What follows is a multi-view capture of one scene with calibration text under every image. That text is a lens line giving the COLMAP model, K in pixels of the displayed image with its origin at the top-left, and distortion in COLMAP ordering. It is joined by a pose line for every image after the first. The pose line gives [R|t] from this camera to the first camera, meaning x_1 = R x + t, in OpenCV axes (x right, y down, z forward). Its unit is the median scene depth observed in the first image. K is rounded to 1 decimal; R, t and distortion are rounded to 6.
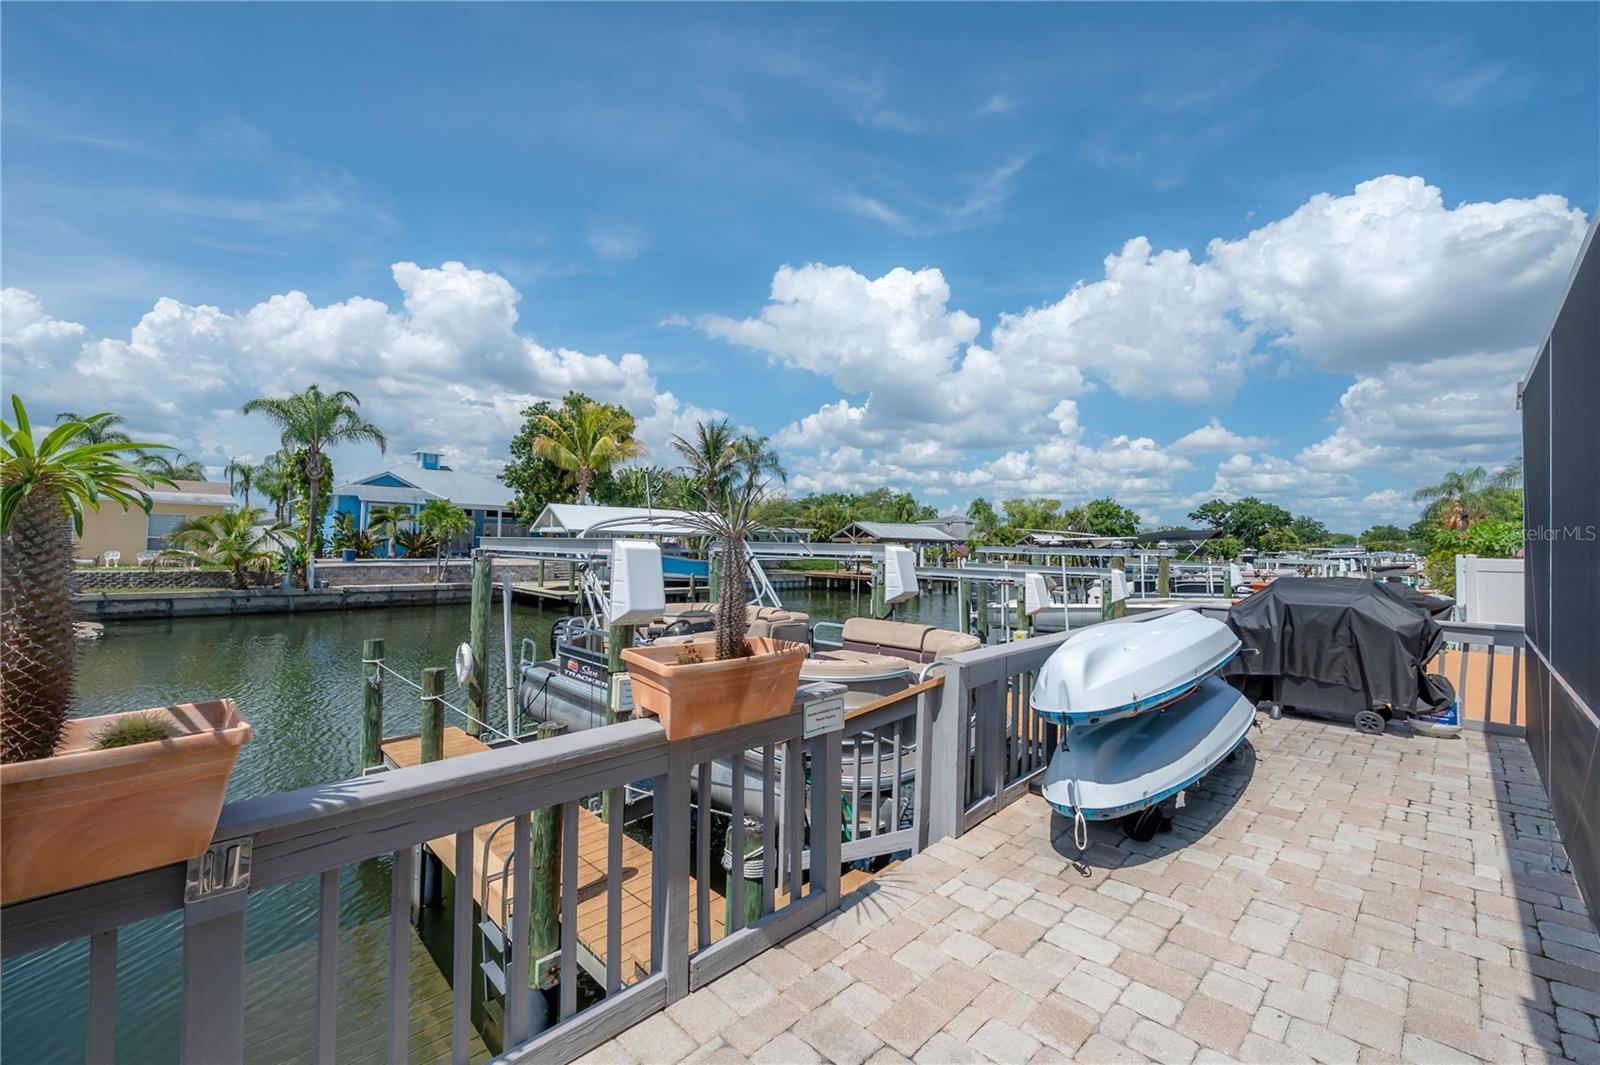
lens RADIAL K [[644.3, 0, 796.2], [0, 644.3, 530.1], [0, 0, 1]] dist [-0.003805, -0.000296]
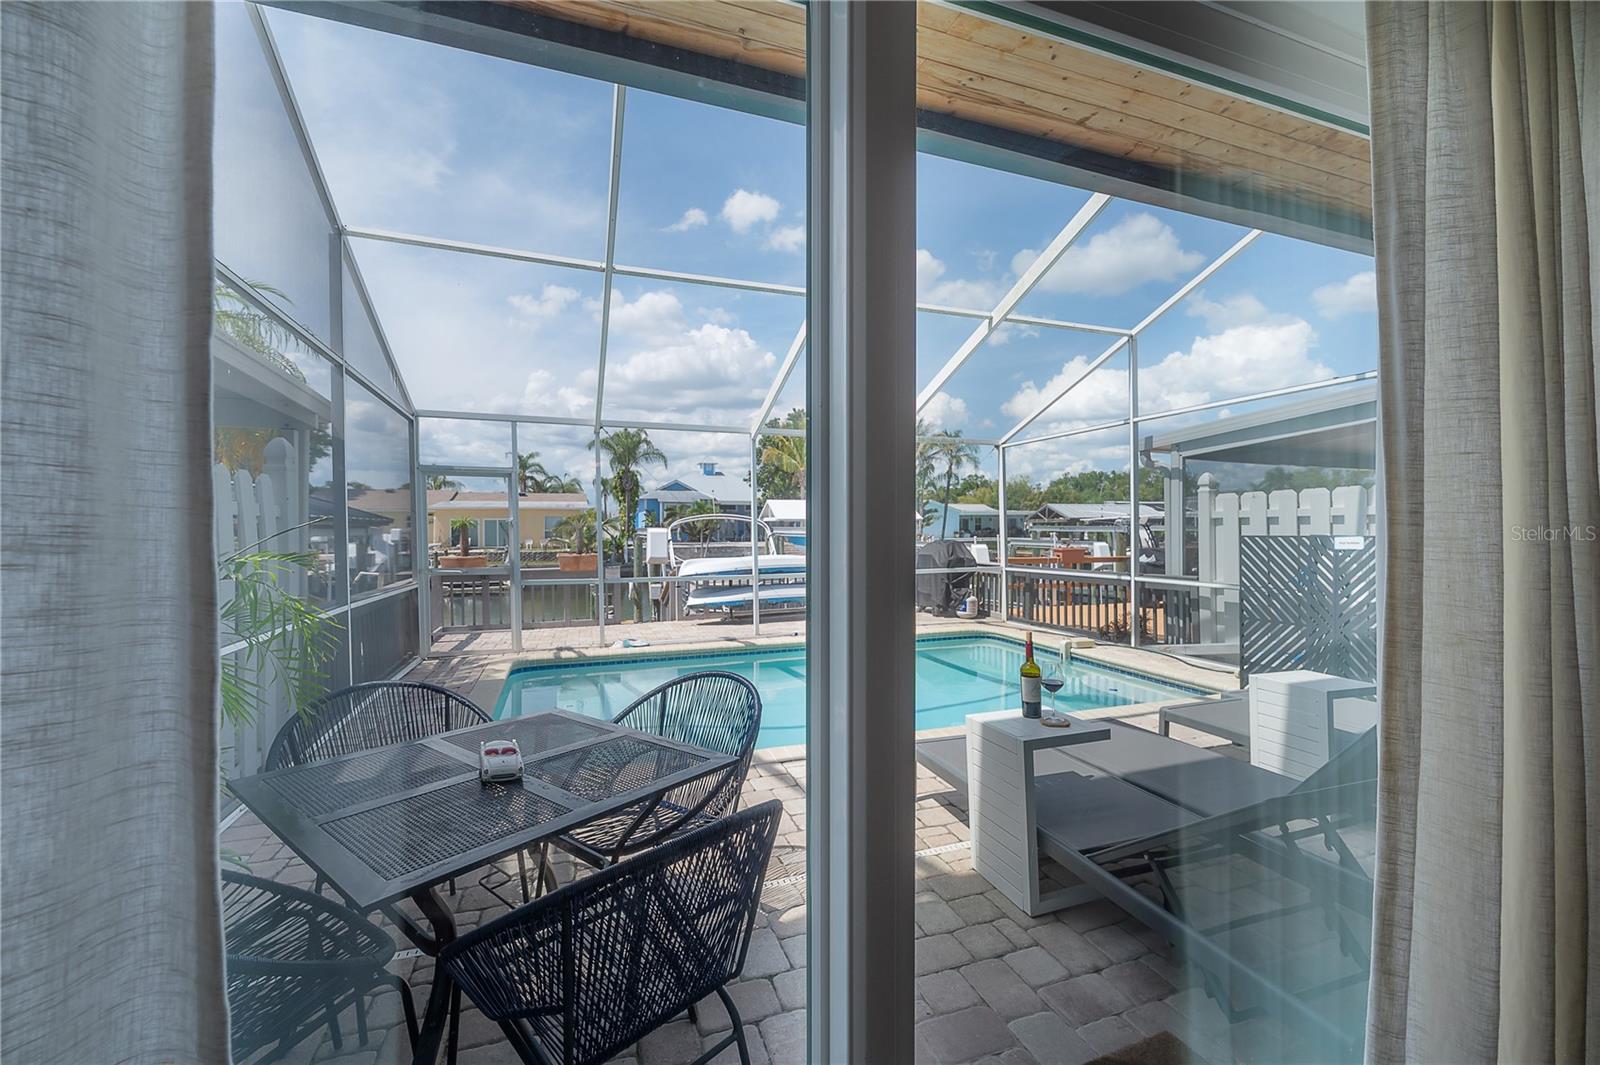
lens RADIAL K [[644.3, 0, 796.2], [0, 644.3, 530.1], [0, 0, 1]] dist [-0.003805, -0.000296]
pose [[0.902028, -0.017859, -0.431309, 0.182555], [0.028692, 0.999415, 0.018623, -0.001153], [0.430724, -0.029174, 0.902012, -0.133718]]
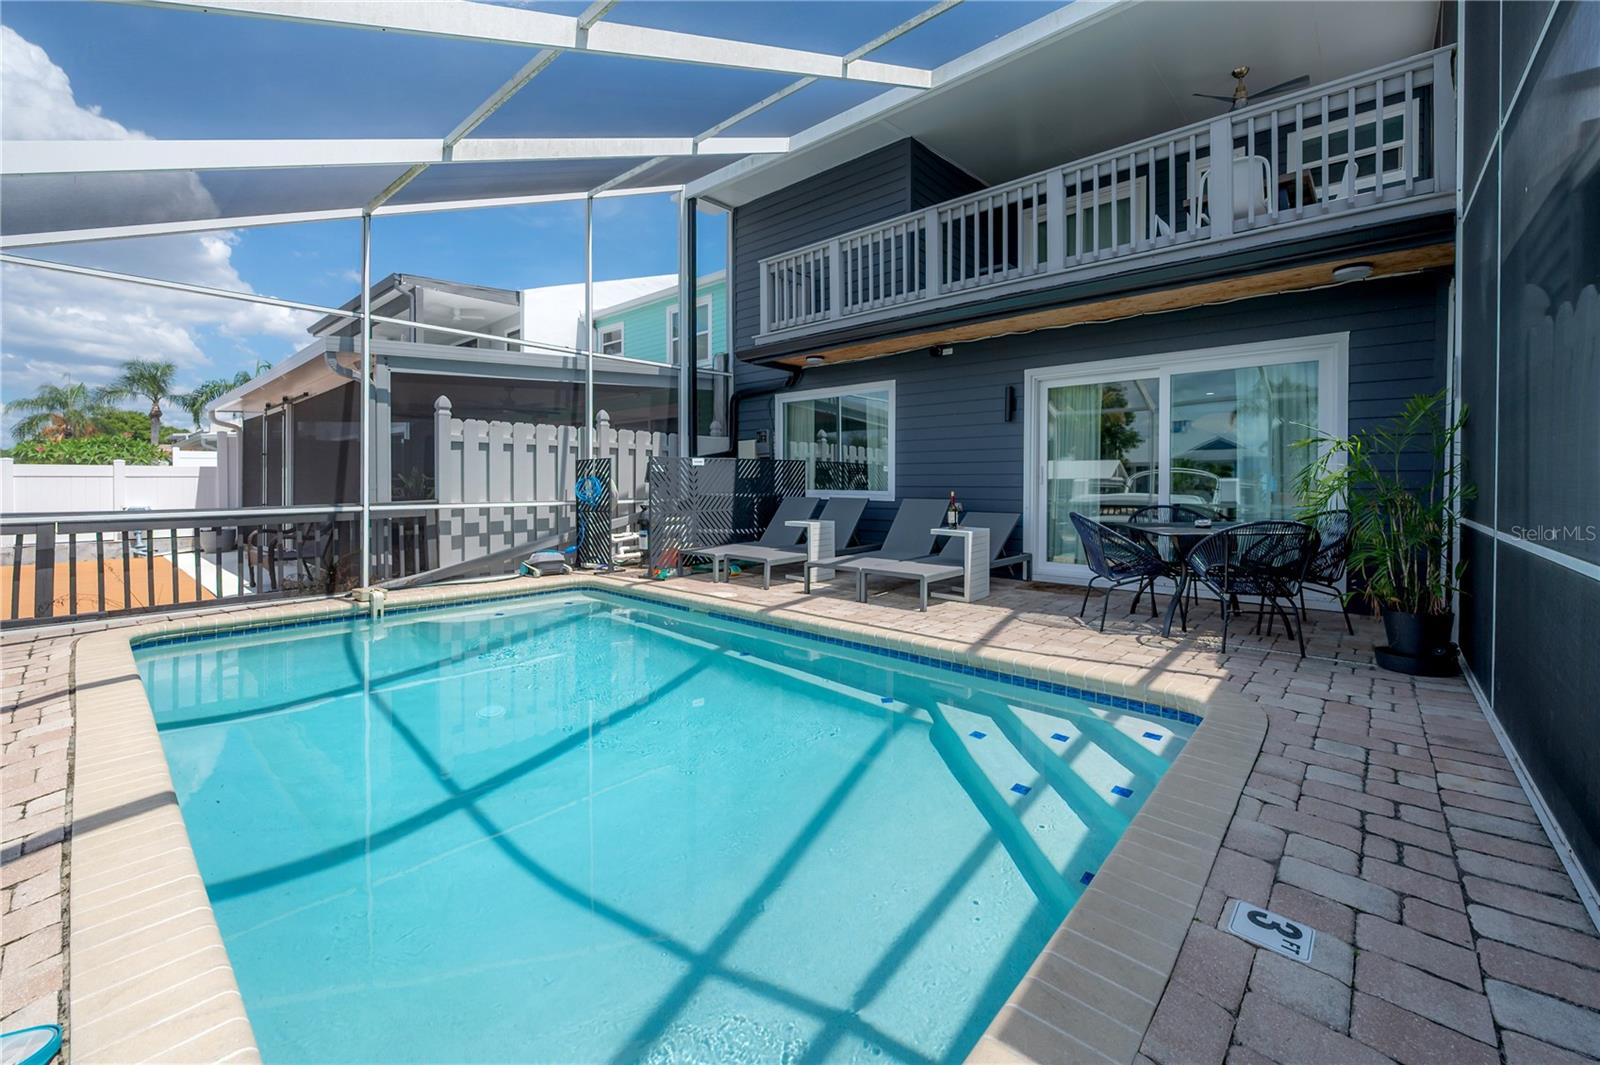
lens RADIAL K [[637.4, 0, 834.0], [0, 637.4, 494.0], [0, 0, 1]] dist [-0.008997, -0.000126]
pose [[-0.097846, -0.031350, 0.994708, 0.021404], [-0.026920, 0.999221, 0.028844, 0.008790], [-0.994837, -0.023955, -0.098613, -0.016162]]
